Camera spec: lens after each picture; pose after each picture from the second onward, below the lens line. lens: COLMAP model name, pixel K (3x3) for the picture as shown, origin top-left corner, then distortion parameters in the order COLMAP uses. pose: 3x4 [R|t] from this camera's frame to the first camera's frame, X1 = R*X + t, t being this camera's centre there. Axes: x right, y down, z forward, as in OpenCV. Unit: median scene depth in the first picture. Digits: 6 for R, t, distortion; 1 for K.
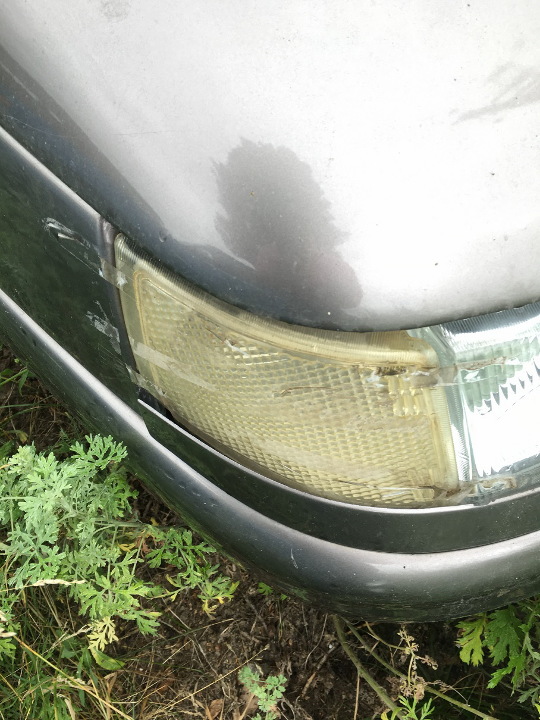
lens RADIAL K [[610.3, 0, 267.8], [0, 610.3, 358.8], [0, 0, 1]] dist [-0.007053, -0.005049]
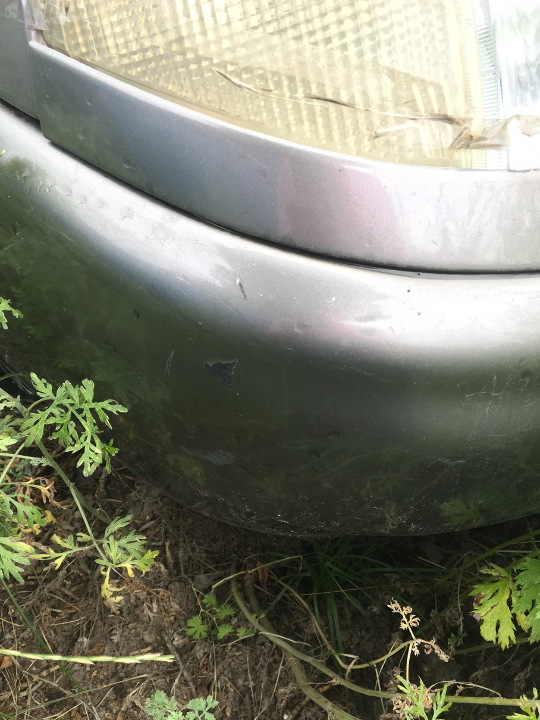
lens RADIAL K [[610.3, 0, 273.3], [0, 610.3, 360.5], [0, 0, 1]] dist [-0.007053, -0.005049]
pose [[0.995994, 0.049474, 0.074492, 0.021173], [-0.020238, 0.936108, -0.351131, 0.415122], [-0.087105, 0.348217, 0.933358, 0.268186]]
